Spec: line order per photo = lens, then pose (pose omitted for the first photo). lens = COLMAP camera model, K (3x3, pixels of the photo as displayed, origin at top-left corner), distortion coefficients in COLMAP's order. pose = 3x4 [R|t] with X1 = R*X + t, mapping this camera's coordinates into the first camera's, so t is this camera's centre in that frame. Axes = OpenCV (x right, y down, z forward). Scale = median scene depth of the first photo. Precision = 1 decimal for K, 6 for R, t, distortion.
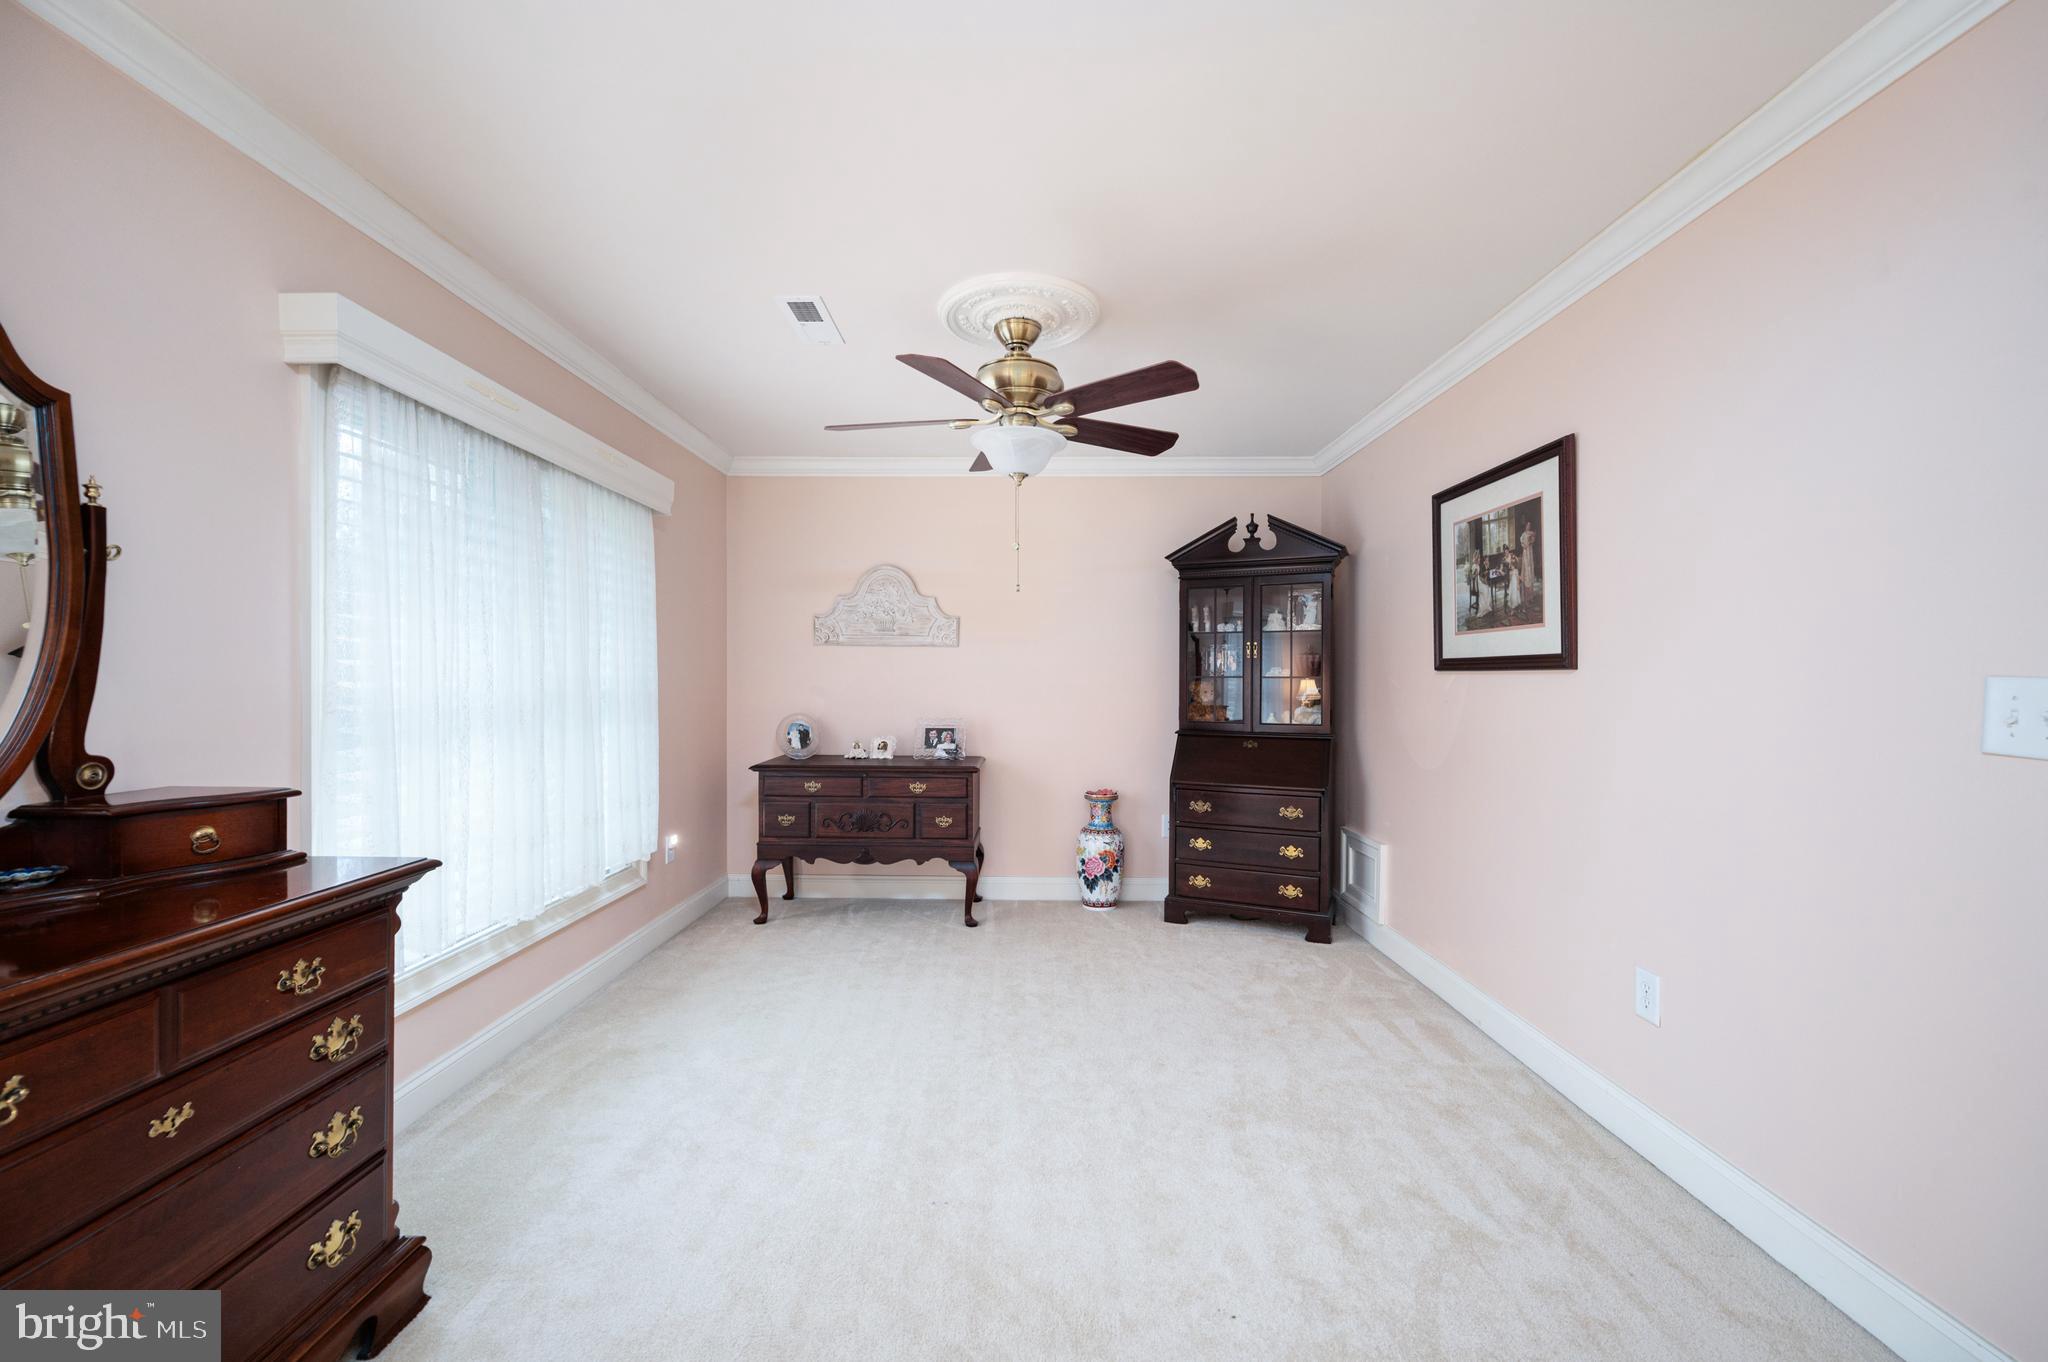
lens RADIAL K [[810.3, 0, 1018.6], [0, 810.3, 668.4], [0, 0, 1]] dist [-0.001487, 0.000003]
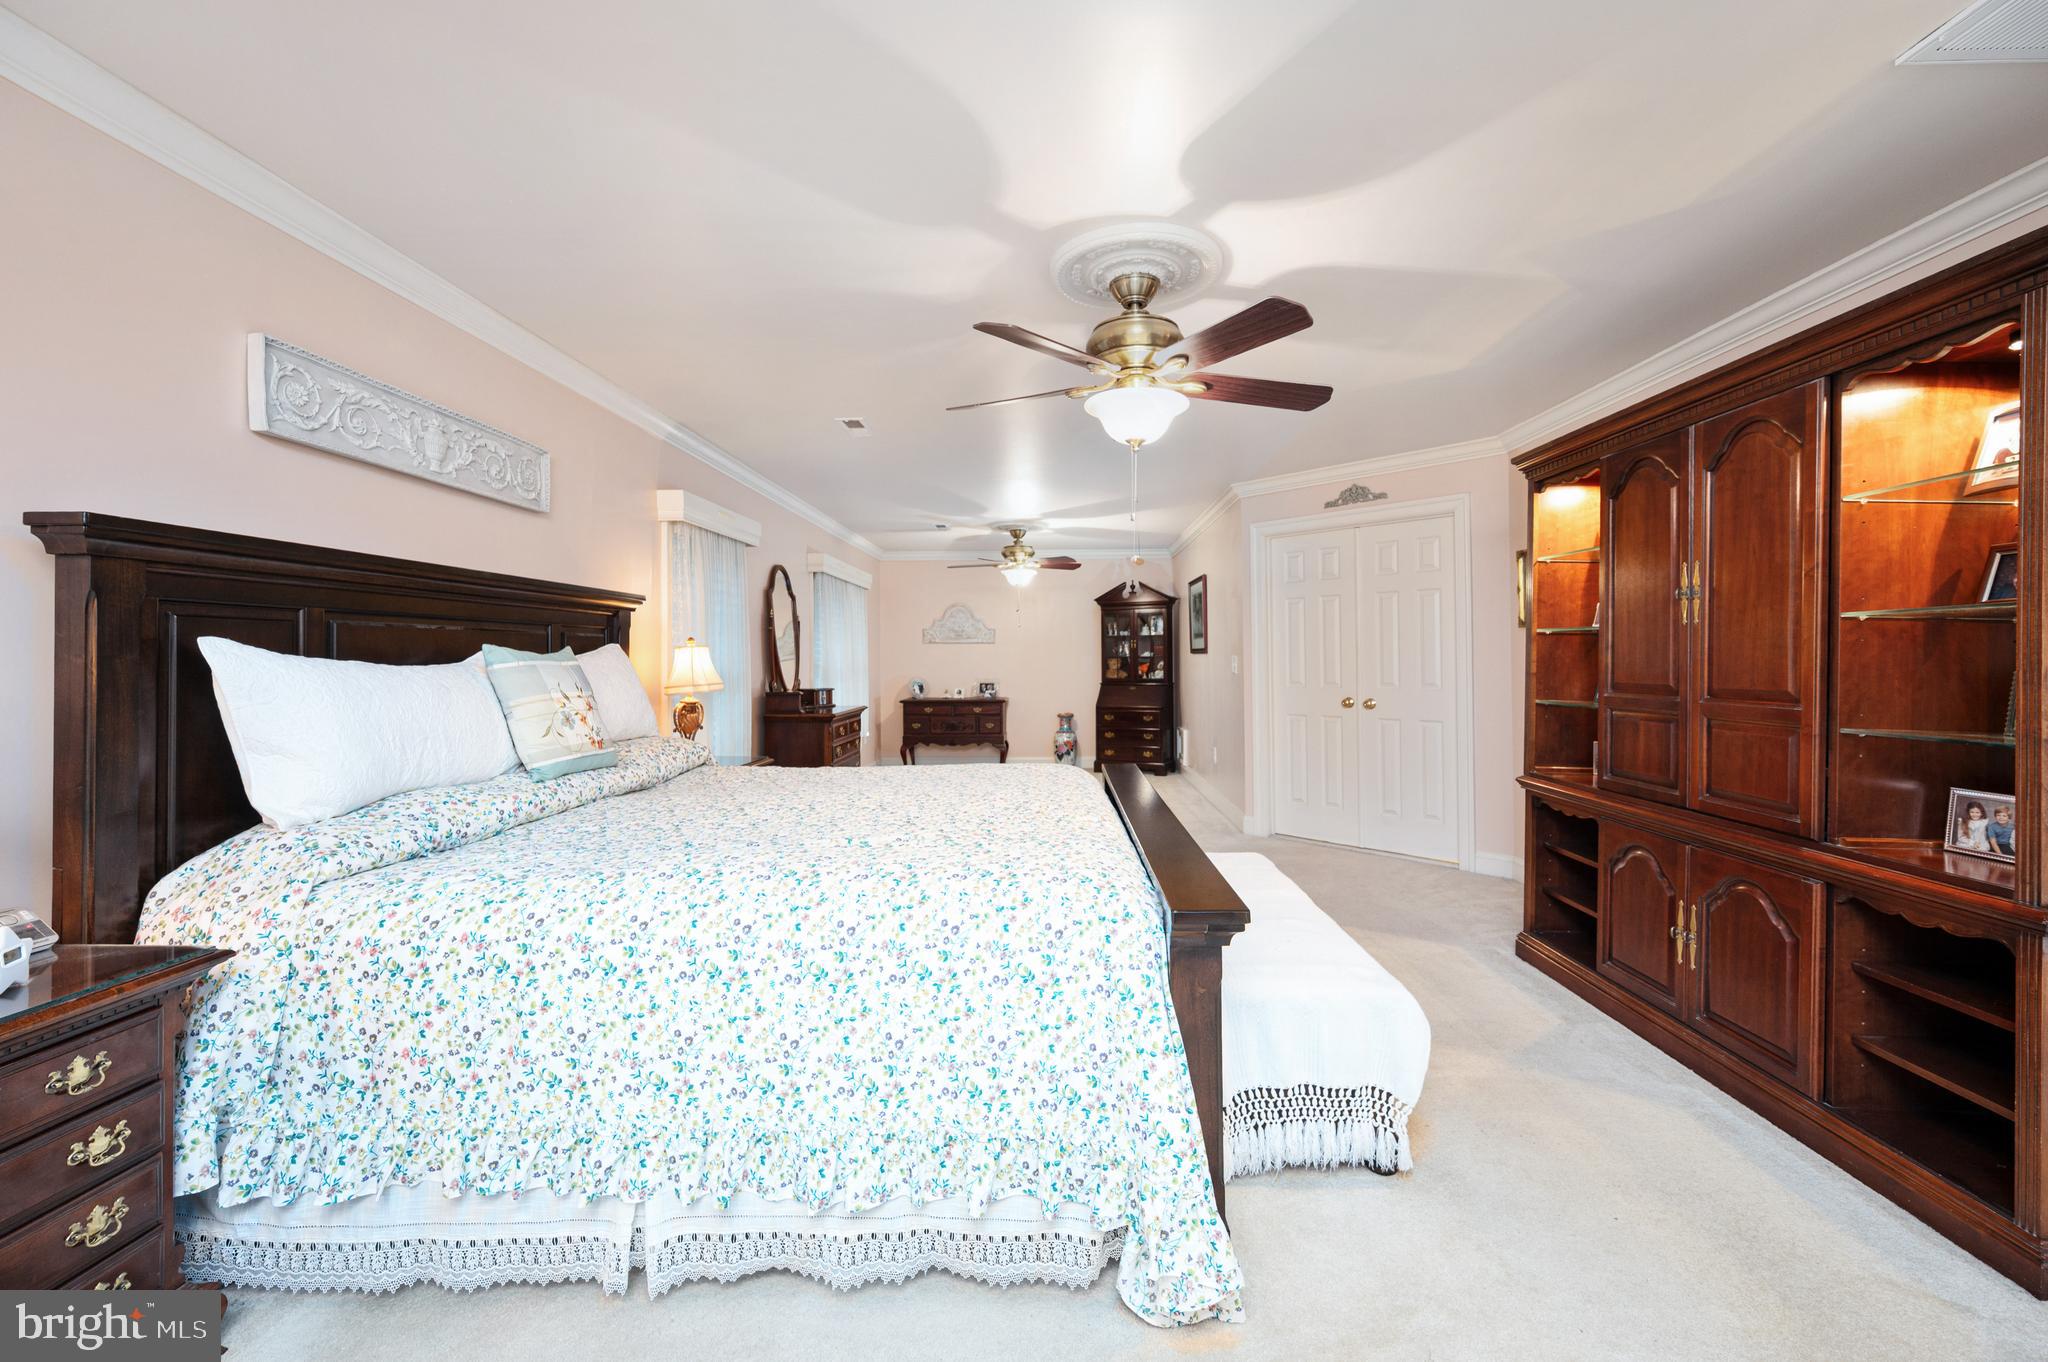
lens RADIAL K [[810.3, 0, 1007.6], [0, 810.3, 662.9], [0, 0, 1]] dist [-0.001487, 0.000003]
pose [[0.999027, -0.011692, -0.042533, 0.047450], [0.012315, 0.999820, 0.014429, -0.008220], [0.042357, -0.014939, 0.998991, -1.115759]]
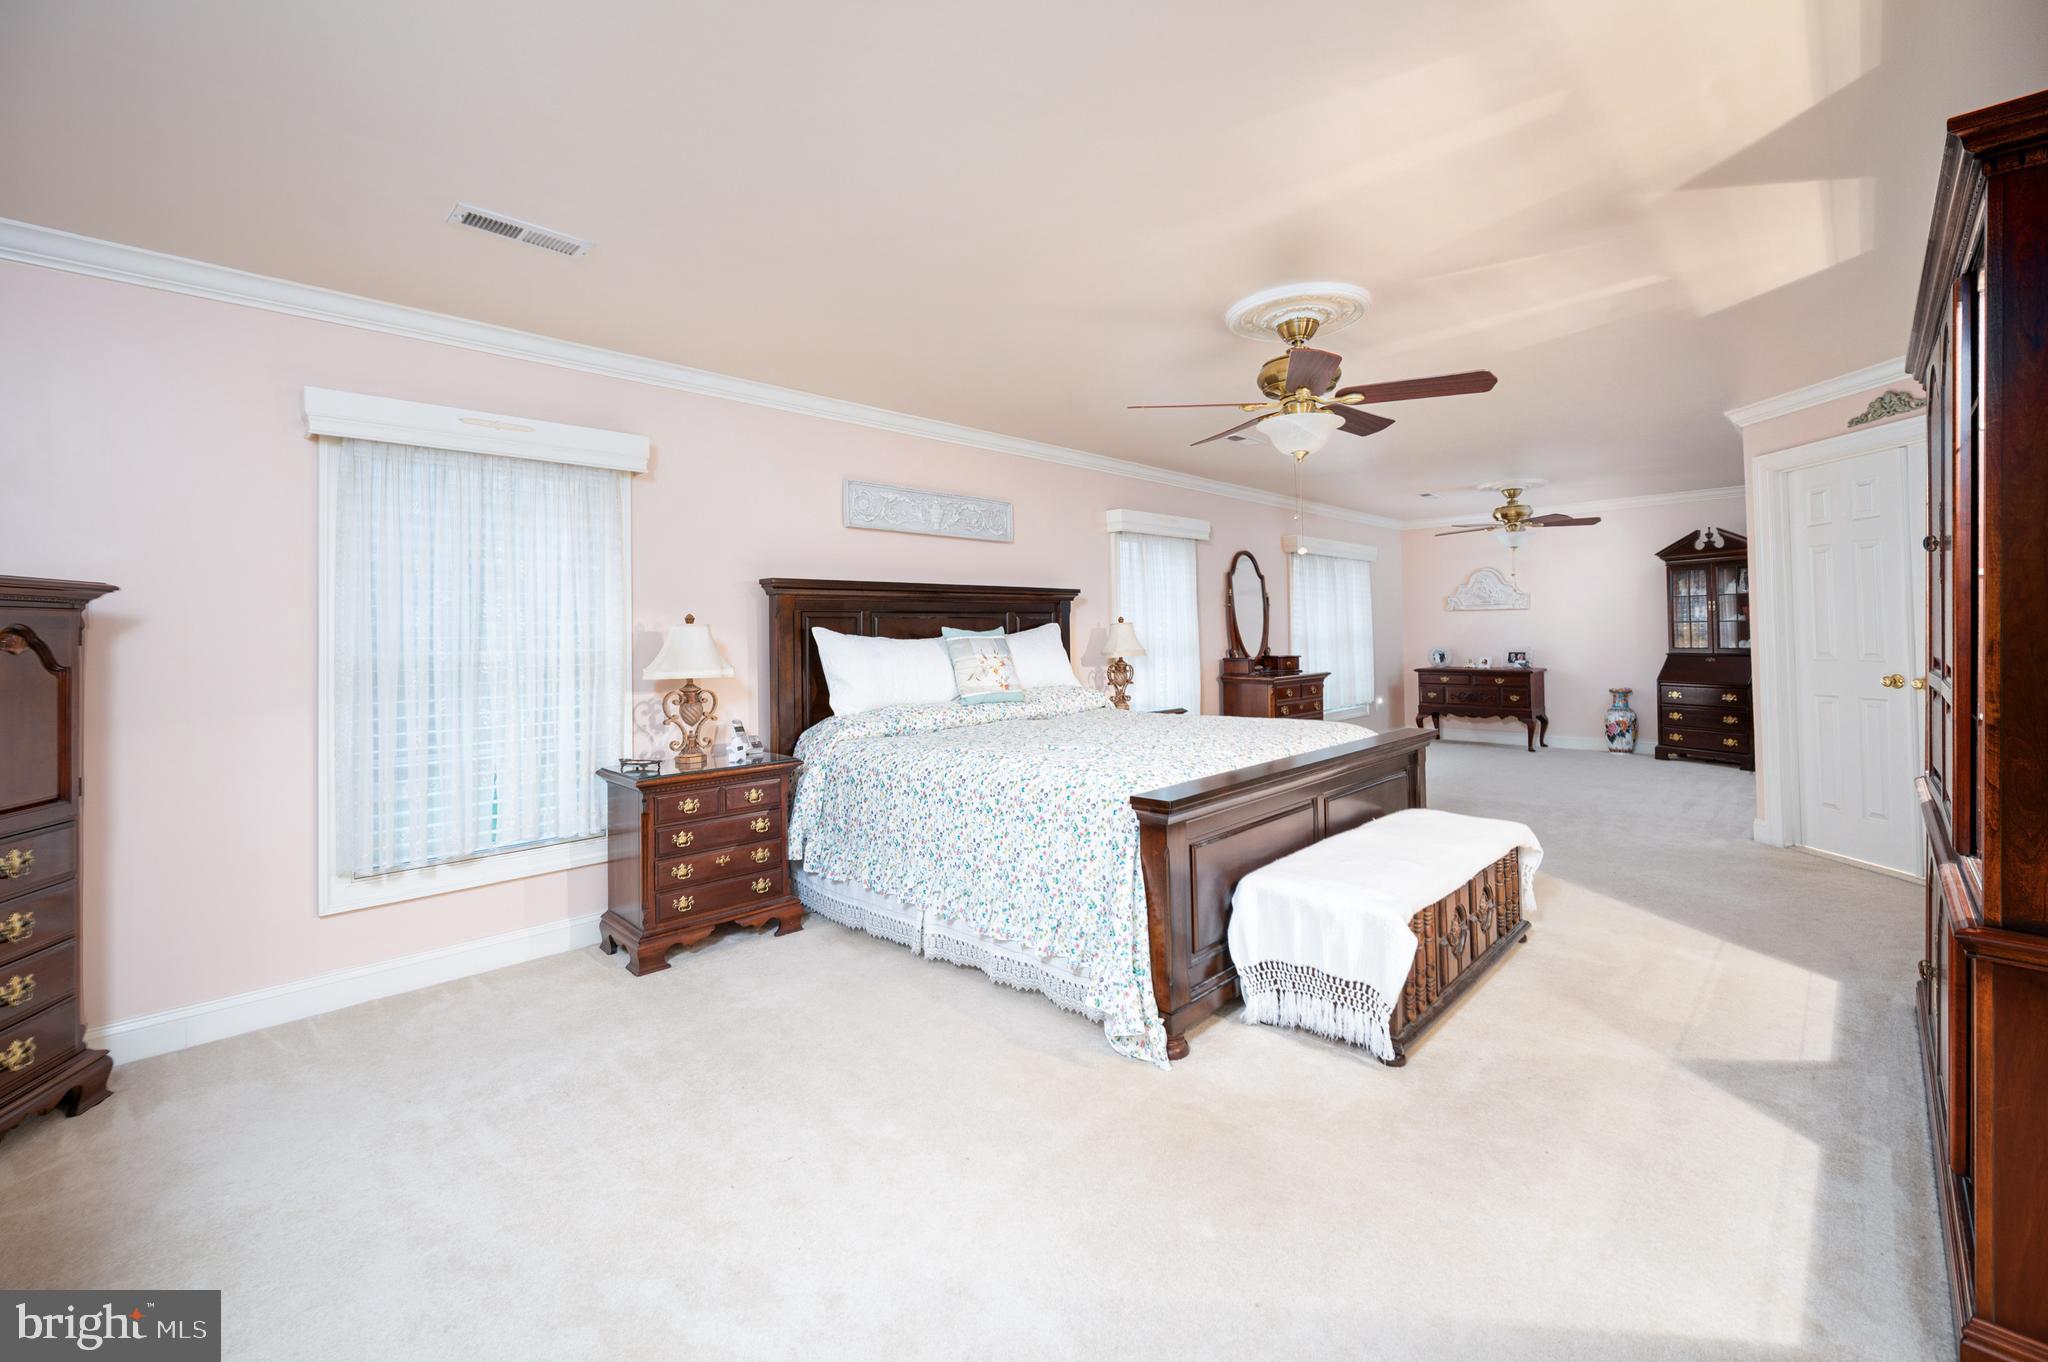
lens RADIAL K [[810.3, 0, 1046.7], [0, 810.3, 635.2], [0, 0, 1]] dist [-0.001487, 0.000003]
pose [[0.712693, -0.018259, -0.701238, 0.476230], [0.029247, 0.999565, 0.003698, -0.007491], [0.700866, -0.023145, 0.712917, -1.198816]]
